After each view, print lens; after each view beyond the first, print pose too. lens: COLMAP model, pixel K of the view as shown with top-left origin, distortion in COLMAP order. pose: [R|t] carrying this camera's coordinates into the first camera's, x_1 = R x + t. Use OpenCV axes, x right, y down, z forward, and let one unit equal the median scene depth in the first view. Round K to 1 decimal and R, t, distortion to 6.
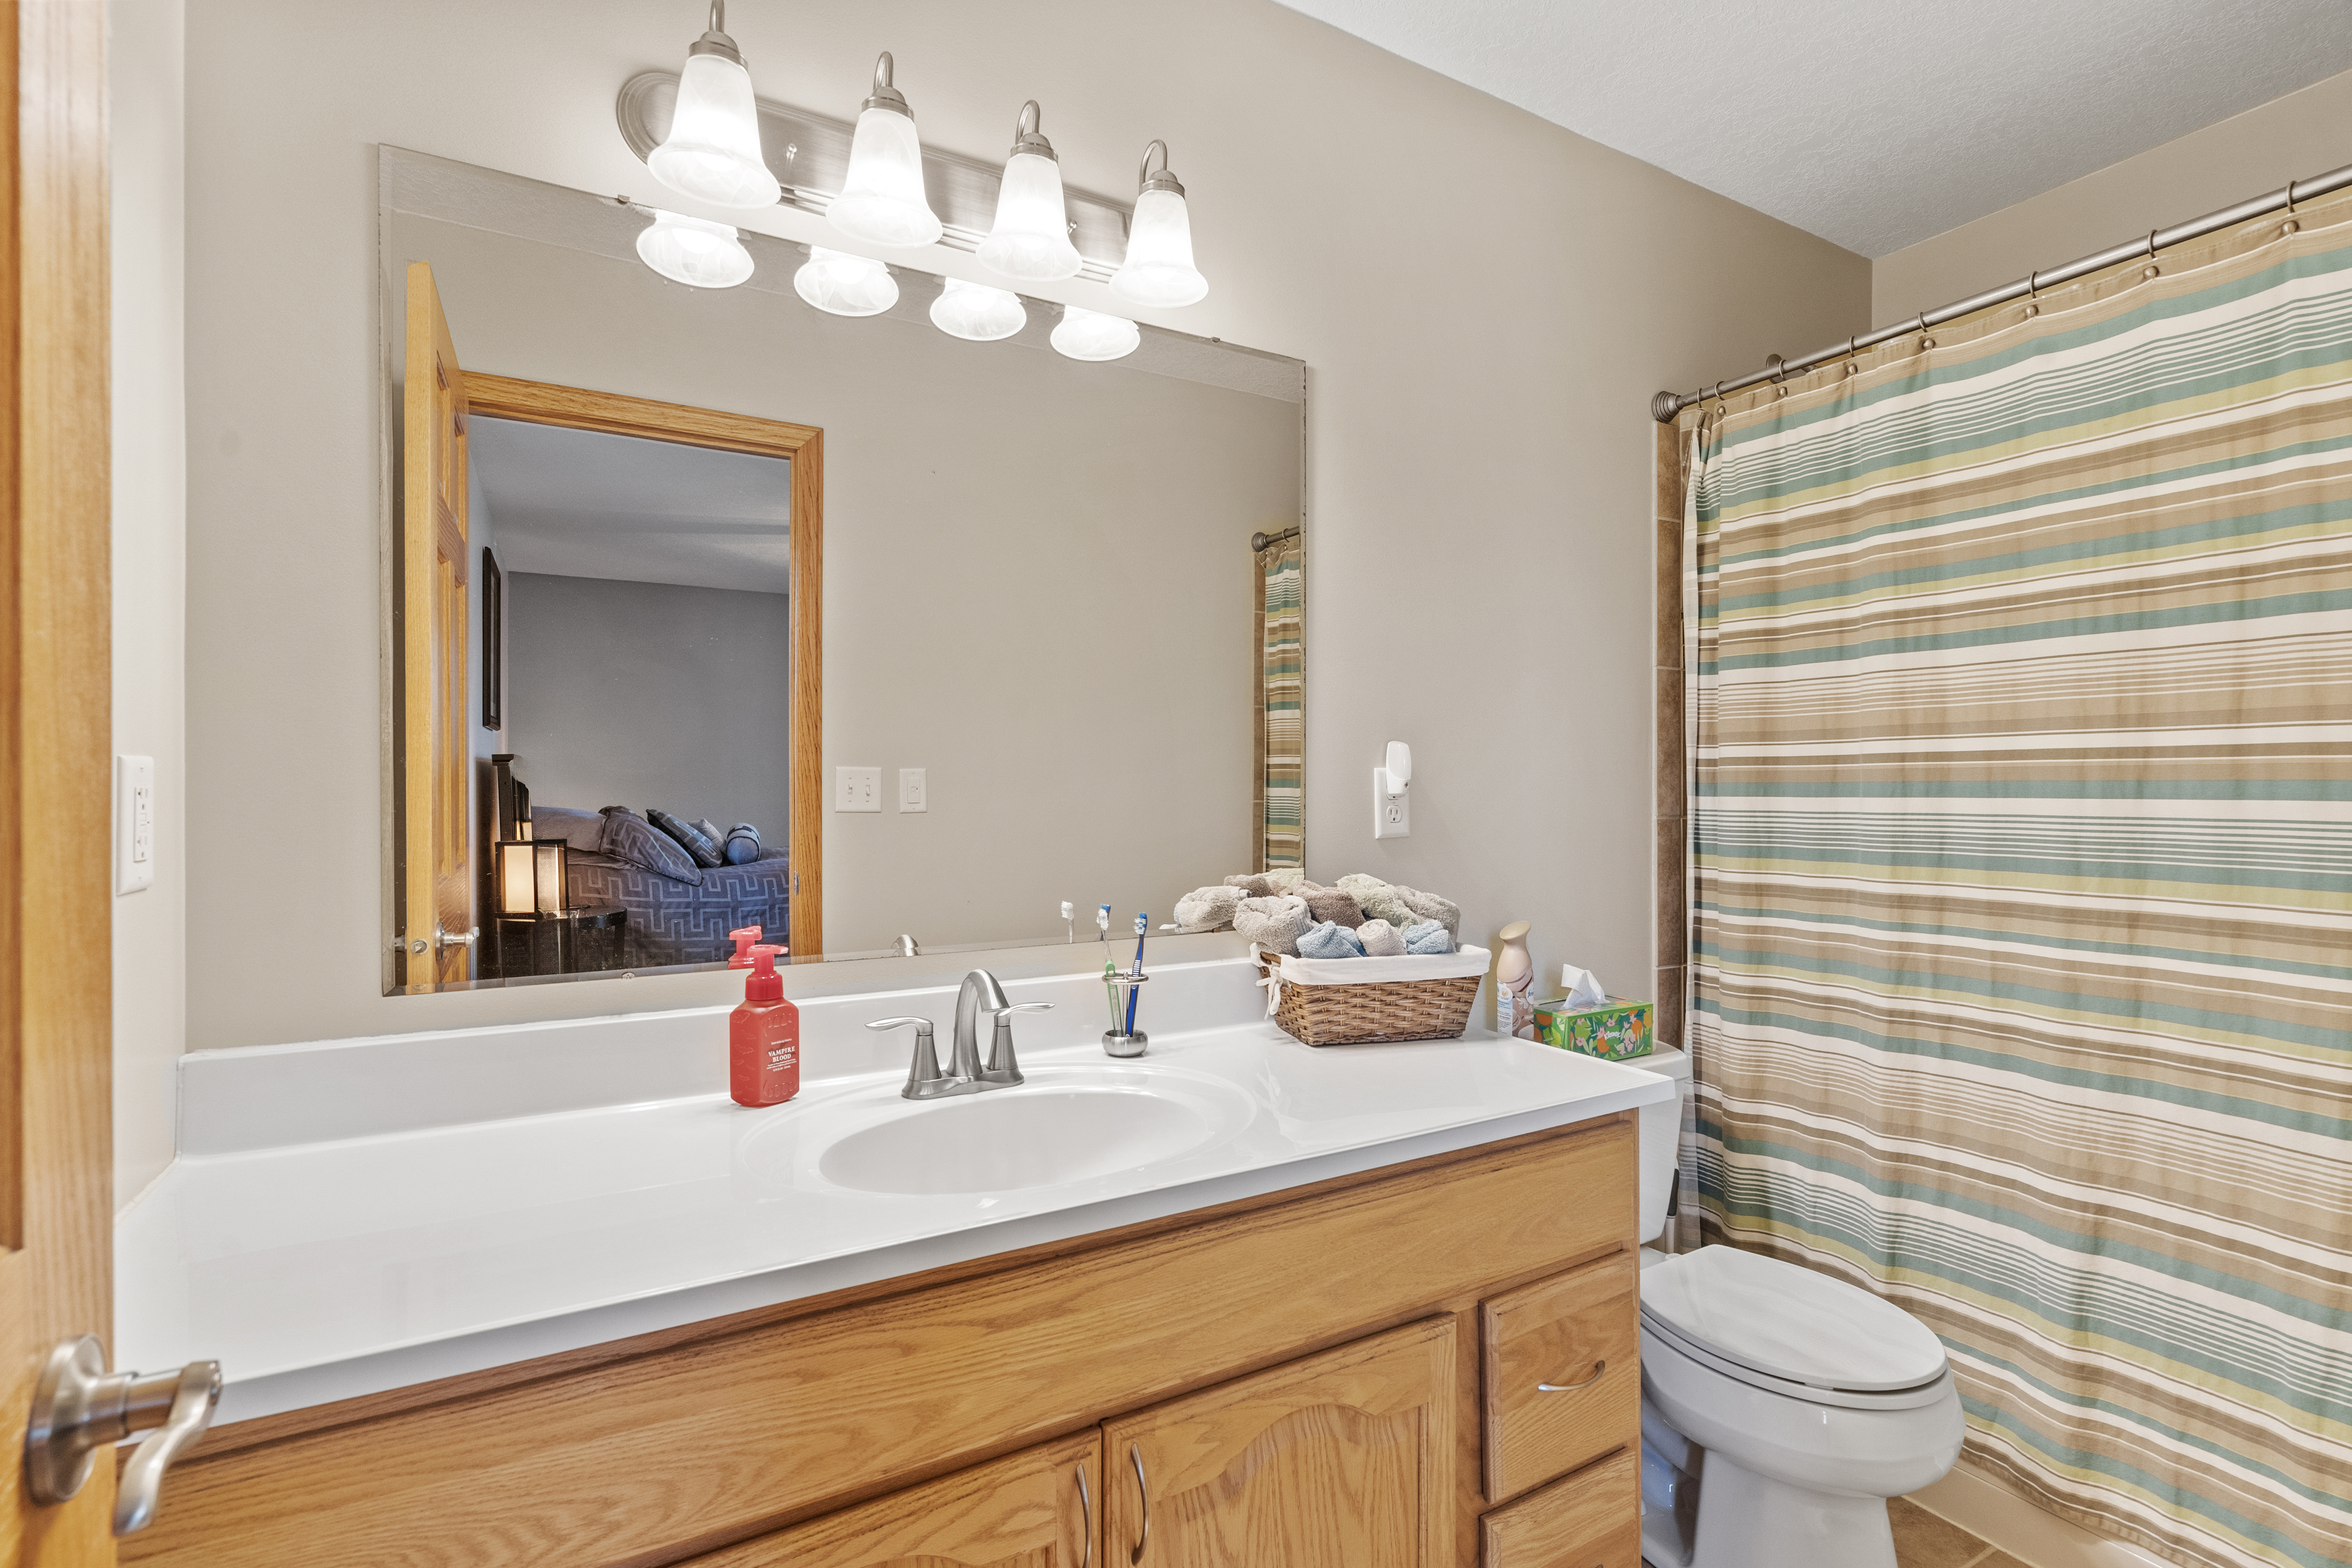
lens RADIAL K [[1087.6, 0, 1171.8], [0, 1087.6, 786.4], [0, 0, 1]] dist [-0.002774, 0.000732]
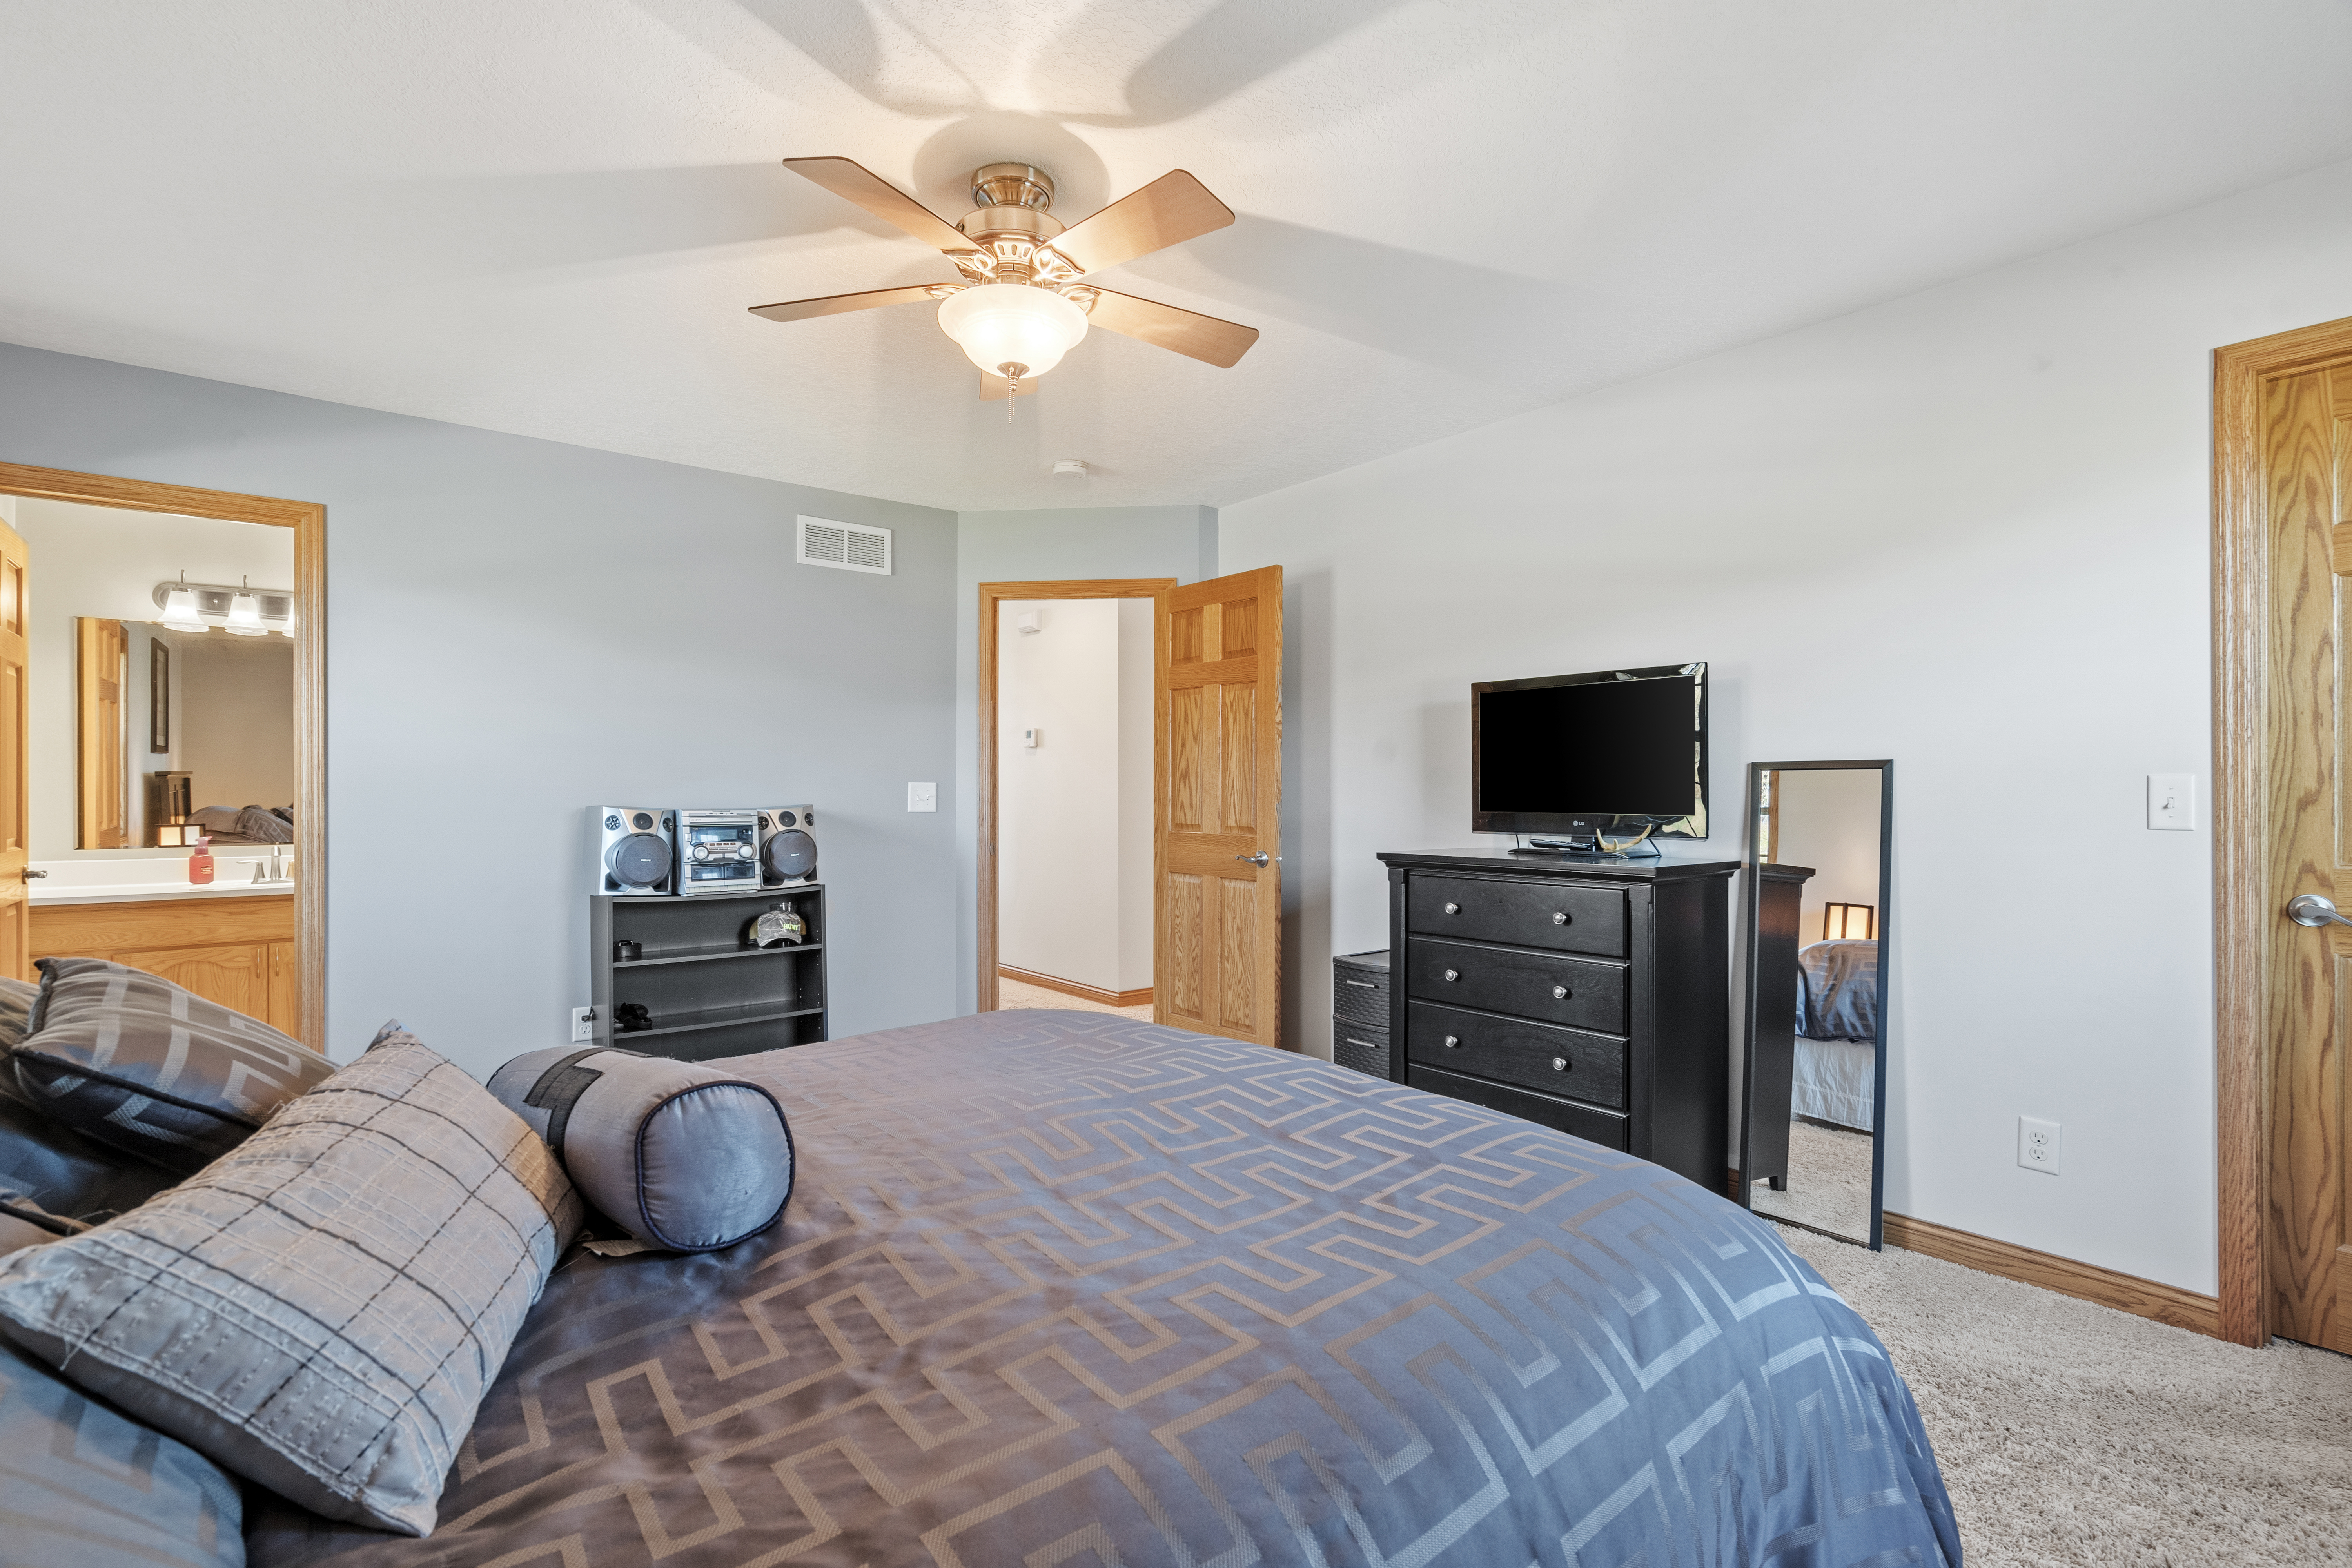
lens RADIAL K [[1087.6, 0, 1179.3], [0, 1087.6, 786.4], [0, 0, 1]] dist [-0.002774, 0.000732]
pose [[0.986805, 0.003342, 0.161880, 0.606321], [-0.002388, 0.999979, -0.006088, -0.000938], [-0.161897, 0.005622, 0.986792, -0.827389]]
